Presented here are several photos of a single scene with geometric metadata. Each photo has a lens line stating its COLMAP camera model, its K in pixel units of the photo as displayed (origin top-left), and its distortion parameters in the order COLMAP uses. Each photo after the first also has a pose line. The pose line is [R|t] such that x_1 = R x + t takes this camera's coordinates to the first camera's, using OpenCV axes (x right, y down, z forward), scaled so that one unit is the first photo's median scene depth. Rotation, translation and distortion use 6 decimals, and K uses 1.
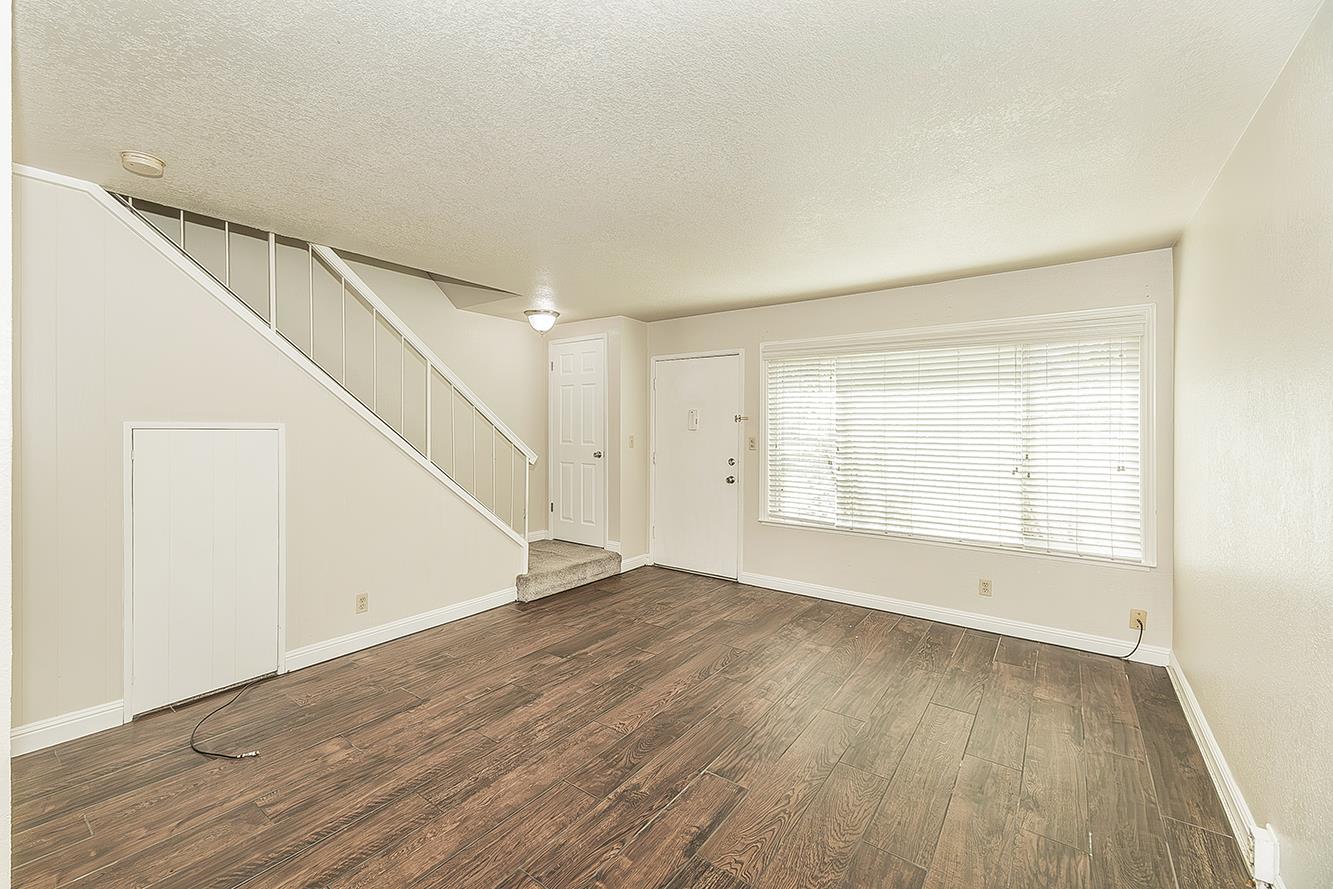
lens RADIAL K [[559.3, 0, 635.0], [0, 559.3, 421.8], [0, 0, 1]] dist [0.003644, 0.001452]
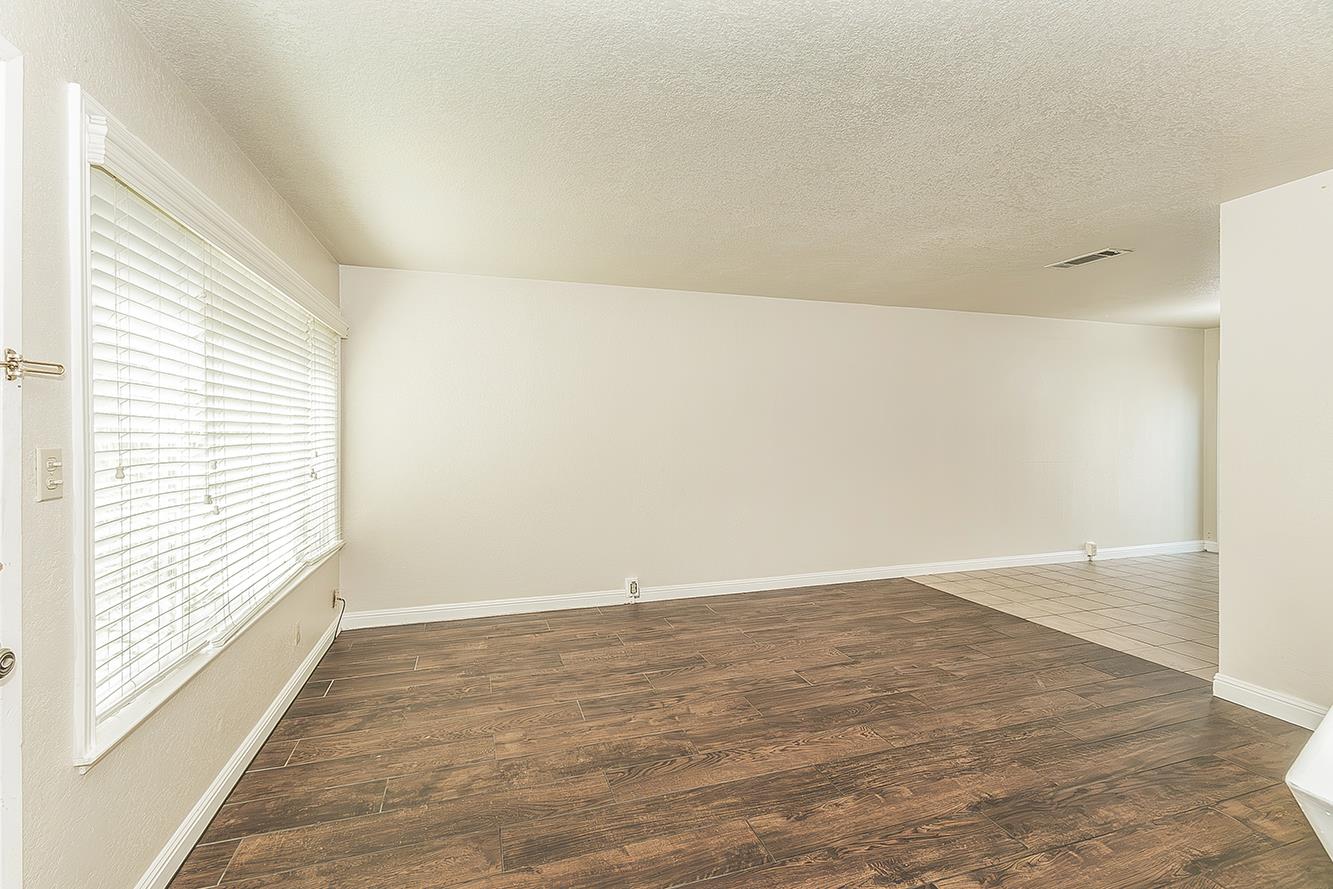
lens RADIAL K [[559.3, 0, 647.8], [0, 559.3, 433.4], [0, 0, 1]] dist [0.003644, 0.001452]
pose [[-0.815072, -0.008190, 0.579301, -0.223870], [-0.006988, 0.999966, 0.004305, 0.031912], [-0.579317, -0.000539, -0.815102, 1.661533]]
